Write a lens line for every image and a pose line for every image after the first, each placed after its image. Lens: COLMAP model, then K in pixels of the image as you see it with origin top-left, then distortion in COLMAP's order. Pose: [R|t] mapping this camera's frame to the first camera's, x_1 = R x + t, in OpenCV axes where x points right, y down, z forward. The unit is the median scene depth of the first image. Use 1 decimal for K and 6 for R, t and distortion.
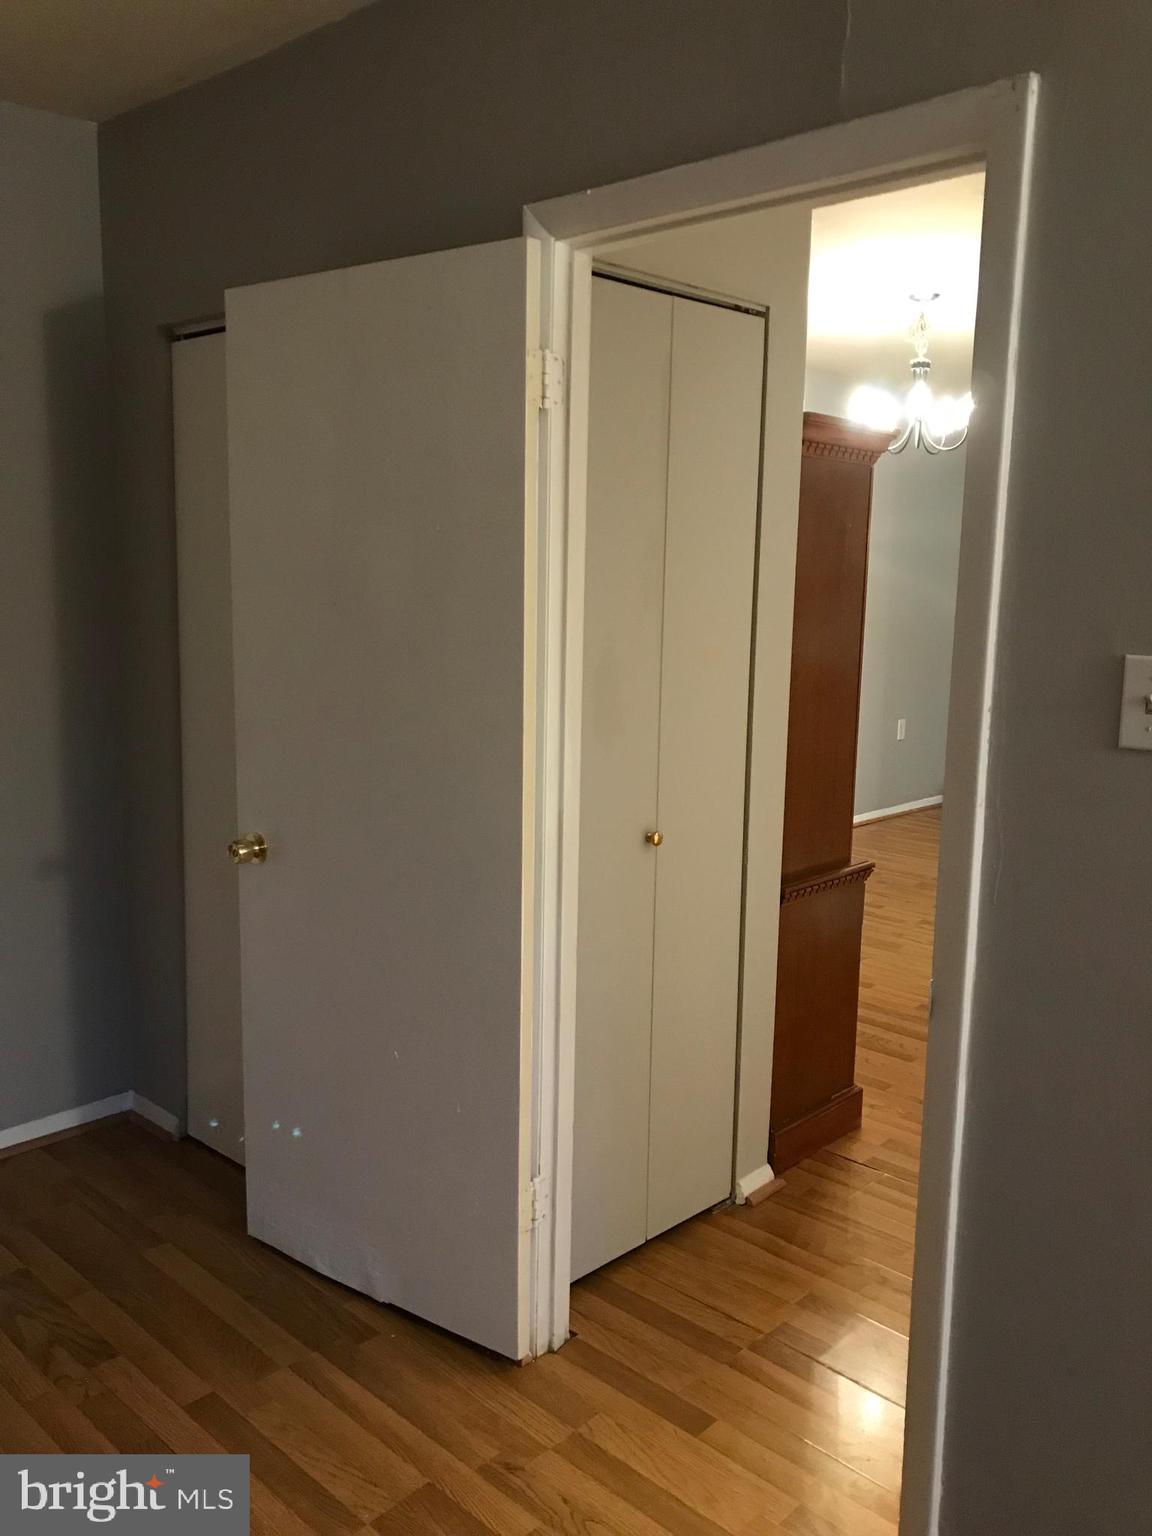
lens RADIAL K [[1261.0, 0, 578.7], [0, 1261.0, 759.0], [0, 0, 1]] dist [0.026950, -0.034112]
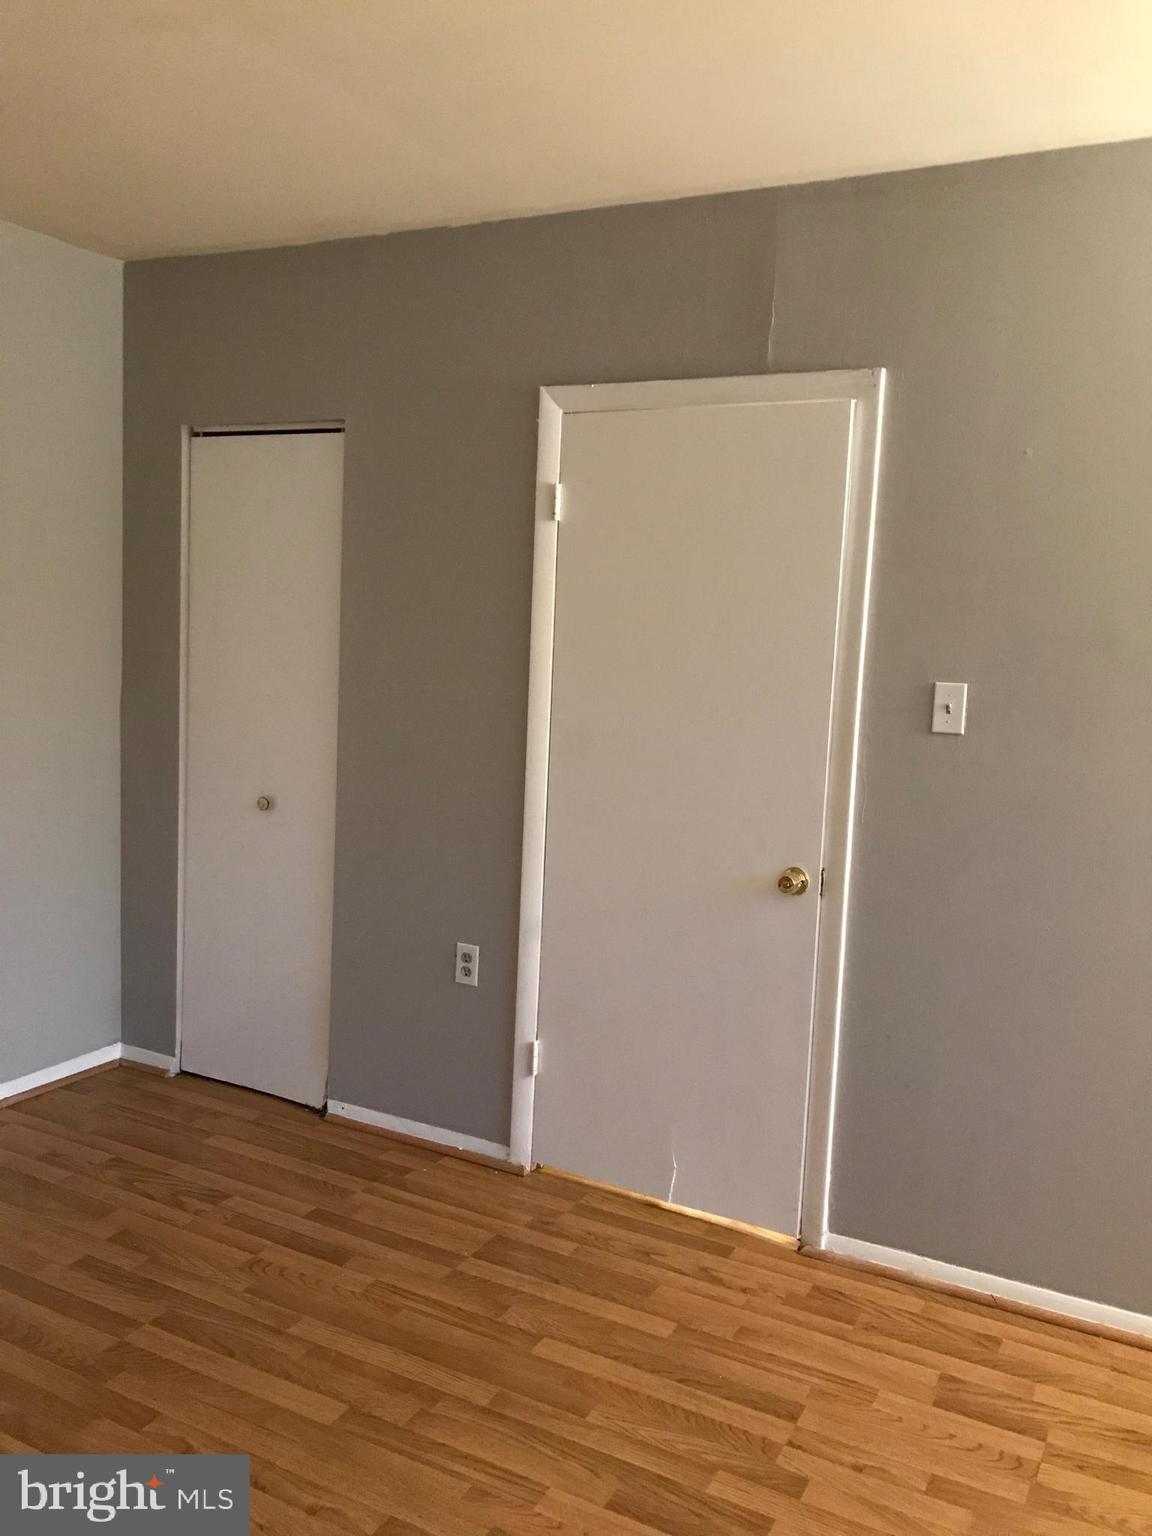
lens RADIAL K [[1261.0, 0, 575.0], [0, 1261.0, 763.1], [0, 0, 1]] dist [0.026950, -0.034112]
pose [[0.965416, -0.009586, 0.260538, -0.370885], [0.016115, 0.999607, -0.022935, 0.046163], [-0.260216, 0.026341, 0.965191, -0.428761]]
